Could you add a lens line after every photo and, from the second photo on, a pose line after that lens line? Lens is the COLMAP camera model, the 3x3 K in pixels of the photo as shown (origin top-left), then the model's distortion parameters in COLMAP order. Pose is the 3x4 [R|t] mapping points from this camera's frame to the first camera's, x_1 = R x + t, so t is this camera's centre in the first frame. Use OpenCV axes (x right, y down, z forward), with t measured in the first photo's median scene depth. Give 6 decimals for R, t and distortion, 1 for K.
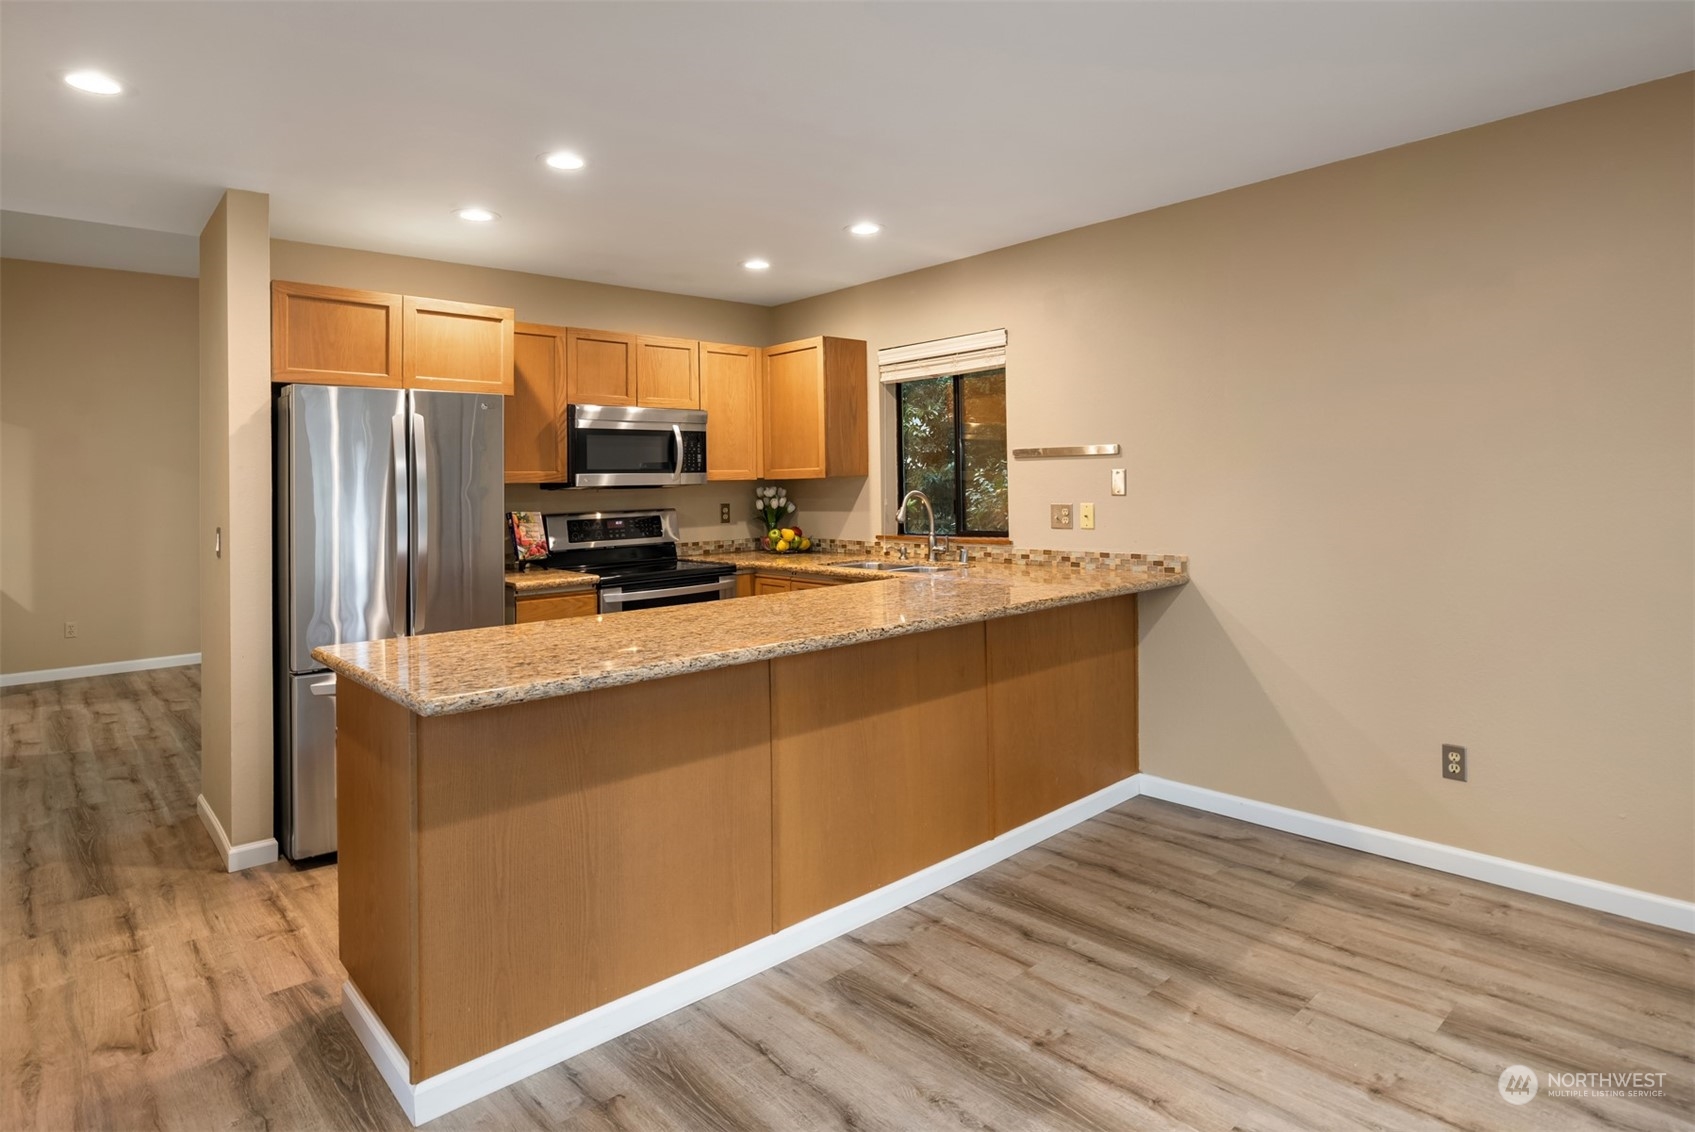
lens RADIAL K [[907.3, 0, 838.9], [0, 907.3, 466.5], [0, 0, 1]] dist [-0.002066, -0.006416]
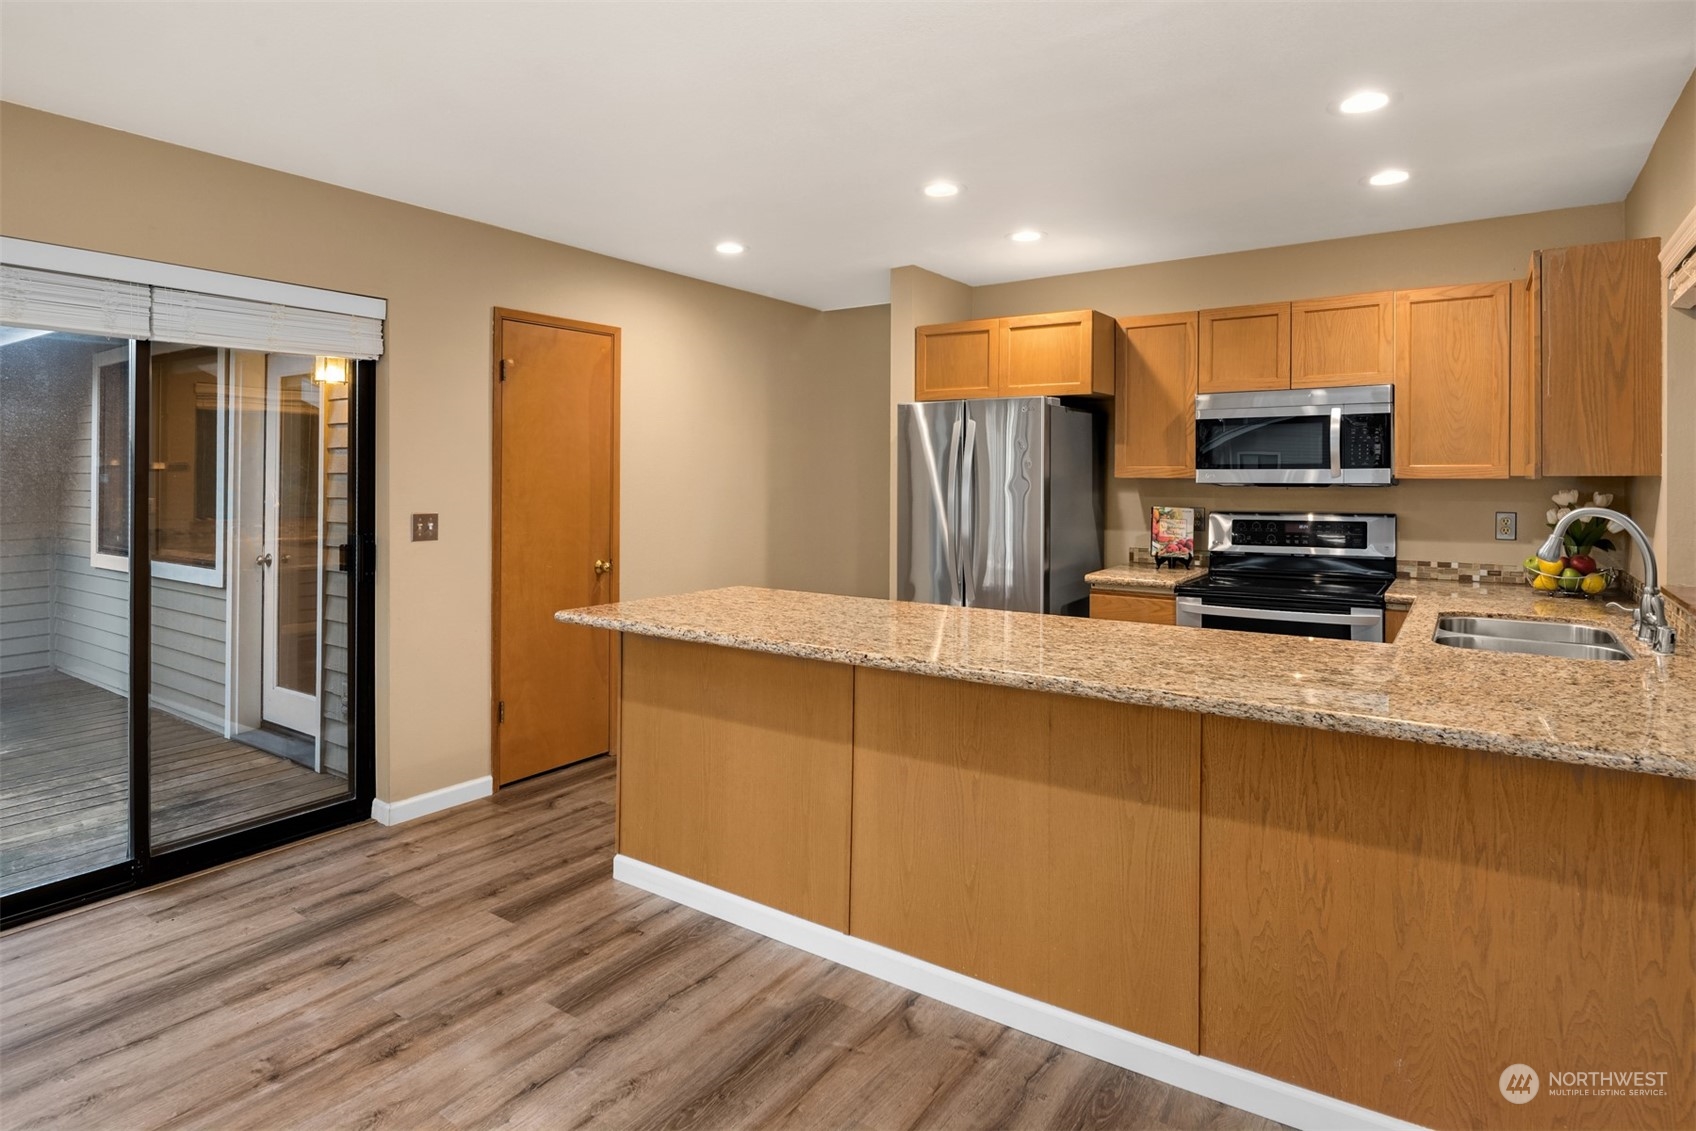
lens RADIAL K [[907.8, 0, 875.9], [0, 907.8, 482.5], [0, 0, 1]] dist [-0.002066, -0.006416]
pose [[0.252505, 0.023632, -0.967307, 0.581260], [0.011852, 0.999551, 0.027513, -0.008691], [0.967523, -0.018411, 0.252111, 0.507664]]
